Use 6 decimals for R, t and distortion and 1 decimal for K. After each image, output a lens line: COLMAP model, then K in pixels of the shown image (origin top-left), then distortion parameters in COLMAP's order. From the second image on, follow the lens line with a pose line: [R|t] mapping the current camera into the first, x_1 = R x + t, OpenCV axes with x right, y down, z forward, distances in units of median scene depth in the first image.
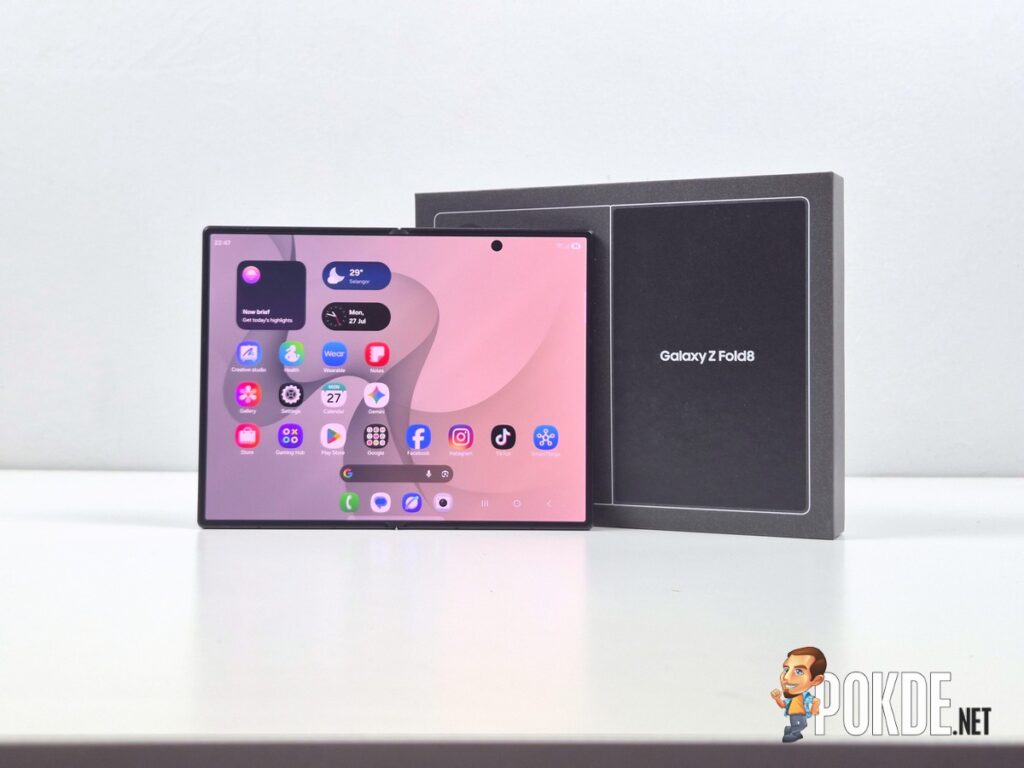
lens RADIAL K [[1353.7, 0, 521.4], [0, 1353.7, 384.1], [0, 0, 1]] dist [0.023318, 0.000000]
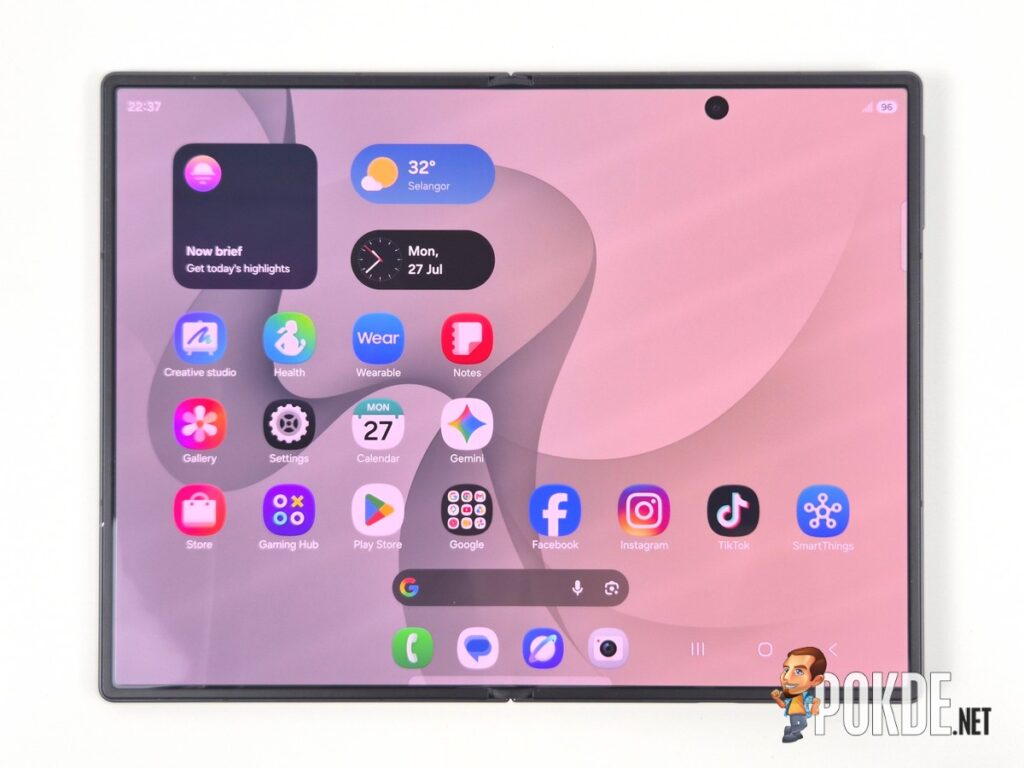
lens RADIAL K [[1353.7, 0, 504.5], [0, 1353.7, 388.7], [0, 0, 1]] dist [0.023318, 0.000000]
pose [[0.999879, -0.005217, -0.014677, -0.086775], [0.005836, 0.999079, 0.042498, -0.024624], [0.014441, -0.042579, 0.998989, 0.523196]]
